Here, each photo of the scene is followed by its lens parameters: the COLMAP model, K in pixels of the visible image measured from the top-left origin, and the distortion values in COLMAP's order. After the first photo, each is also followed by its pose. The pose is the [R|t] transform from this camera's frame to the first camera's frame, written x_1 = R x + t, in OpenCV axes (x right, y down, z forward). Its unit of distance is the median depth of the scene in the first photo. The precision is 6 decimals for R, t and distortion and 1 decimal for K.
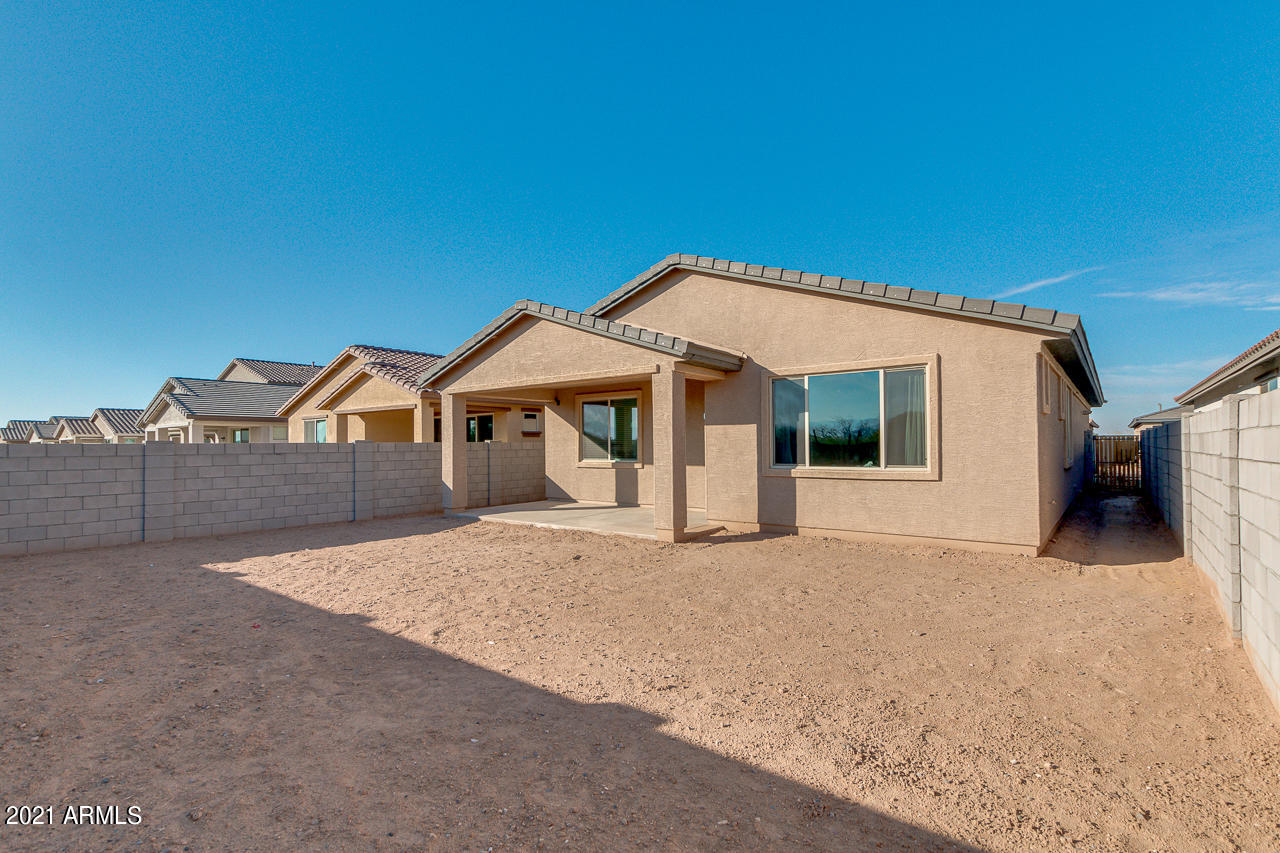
lens RADIAL K [[605.3, 0, 640.1], [0, 605.3, 434.5], [0, 0, 1]] dist [0.000108, 0.000130]
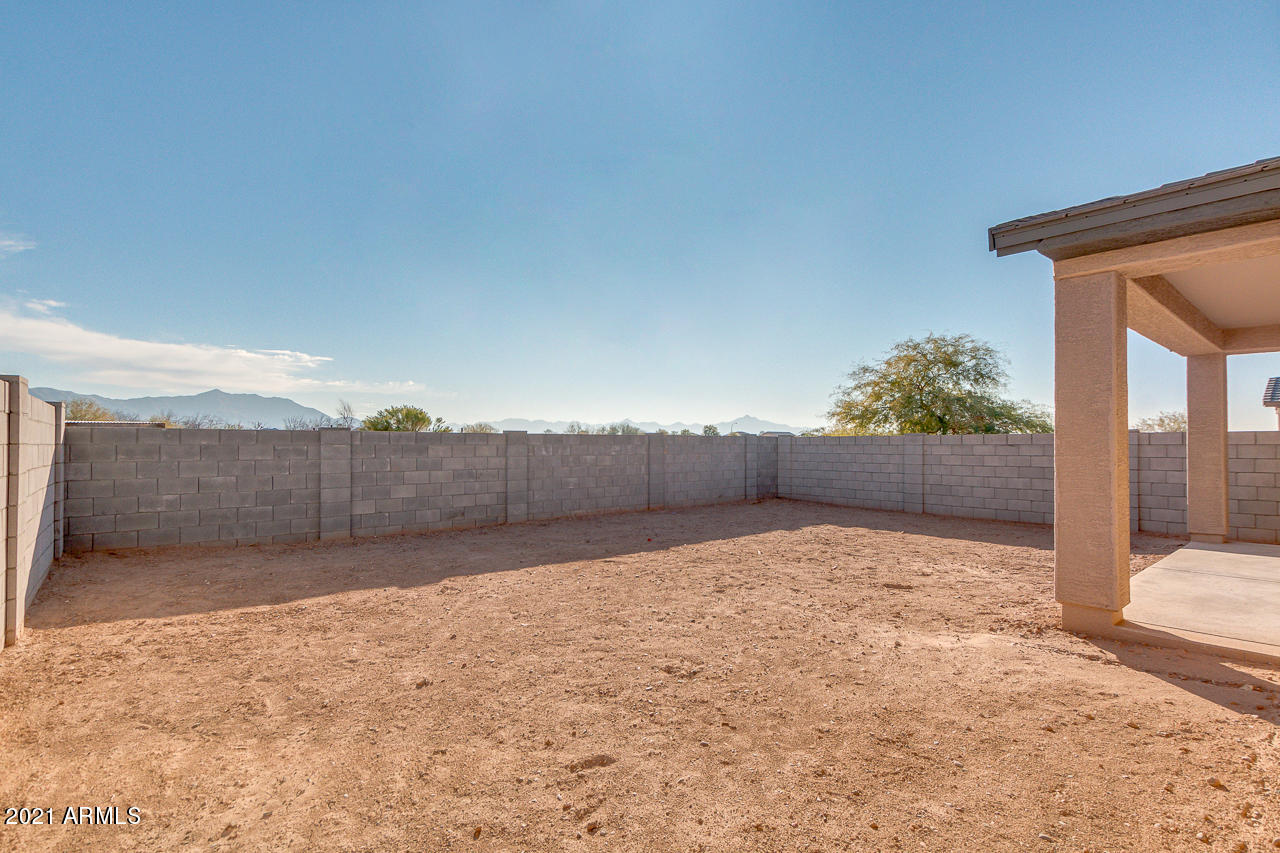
lens RADIAL K [[605.3, 0, 638.8], [0, 605.3, 431.8], [0, 0, 1]] dist [0.000108, 0.000130]
pose [[-0.206700, -0.012861, -0.978320, 0.600556], [0.015210, 0.999751, -0.016357, 0.020936], [0.978286, -0.018262, -0.206453, 0.751930]]
